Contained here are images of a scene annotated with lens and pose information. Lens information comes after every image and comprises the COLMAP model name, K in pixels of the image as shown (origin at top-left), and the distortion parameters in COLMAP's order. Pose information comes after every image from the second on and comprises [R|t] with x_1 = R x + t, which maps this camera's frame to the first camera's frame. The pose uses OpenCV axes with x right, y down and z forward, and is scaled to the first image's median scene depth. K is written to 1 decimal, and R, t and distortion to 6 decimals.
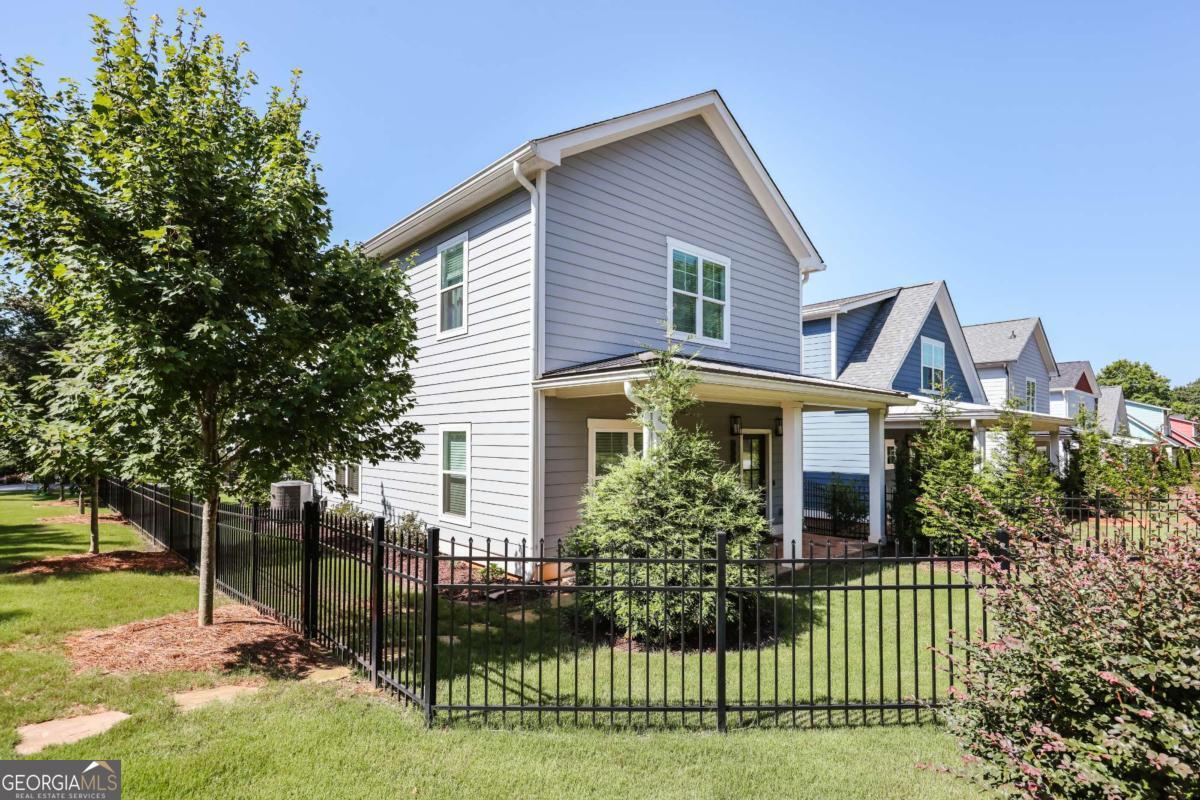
lens RADIAL K [[593.1, 0, 620.9], [0, 593.1, 430.4], [0, 0, 1]] dist [-0.000454, 0.000085]
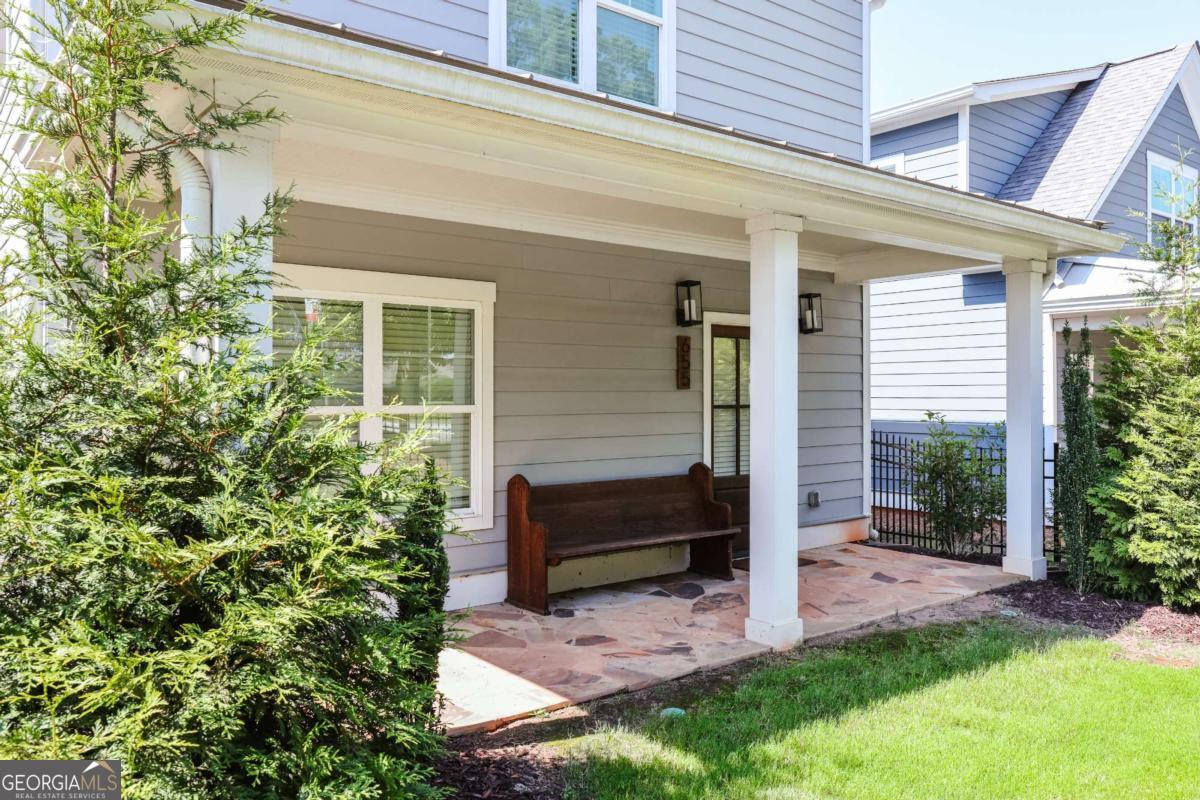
lens RADIAL K [[918.3, 0, 600.0], [0, 918.3, 400.0], [0, 0, 1]] dist [-0.006461, -0.009737]
pose [[0.996530, -0.004245, -0.083124, 0.191573], [0.006011, 0.999761, 0.020998, 0.050500], [0.083015, -0.021425, 0.996318, 0.335655]]
